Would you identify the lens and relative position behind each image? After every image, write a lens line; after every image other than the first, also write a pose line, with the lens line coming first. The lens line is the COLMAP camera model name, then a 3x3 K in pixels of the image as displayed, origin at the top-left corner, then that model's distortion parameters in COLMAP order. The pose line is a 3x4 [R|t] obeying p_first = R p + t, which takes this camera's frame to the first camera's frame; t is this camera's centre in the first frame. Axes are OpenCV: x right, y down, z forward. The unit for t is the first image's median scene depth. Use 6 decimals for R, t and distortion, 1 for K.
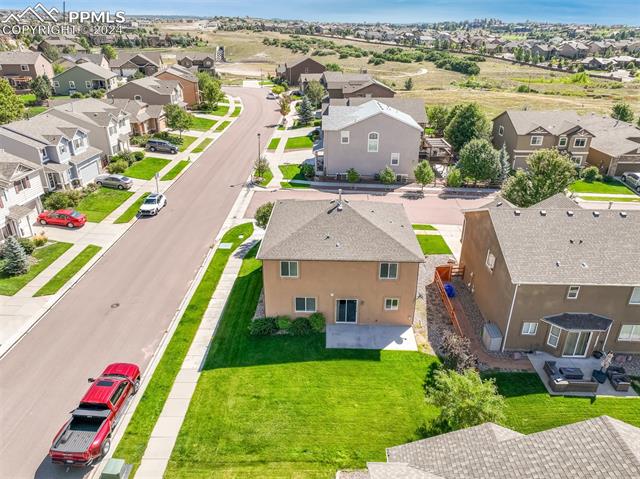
lens RADIAL K [[448.8, 0, 320.0], [0, 448.8, 239.5], [0, 0, 1]] dist [0.000337, 0.012700]
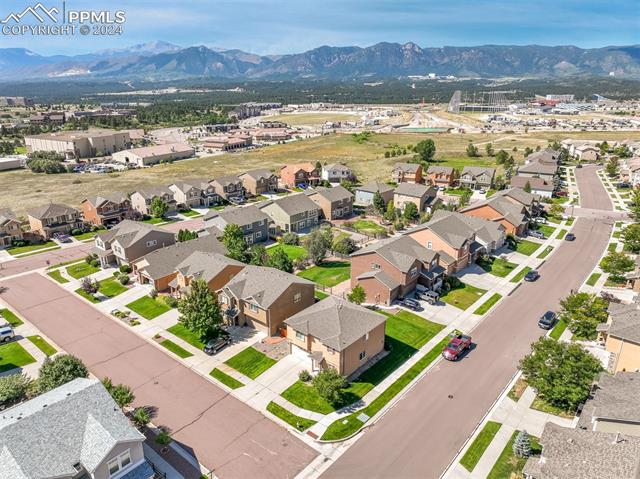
lens RADIAL K [[448.8, 0, 320.0], [0, 448.8, 239.5], [0, 0, 1]] dist [0.000337, 0.012700]
pose [[-0.775629, -0.216605, 0.592860, -0.548566], [0.255896, 0.750708, 0.609060, -0.835666], [-0.576990, 0.624115, -0.526842, 1.044539]]
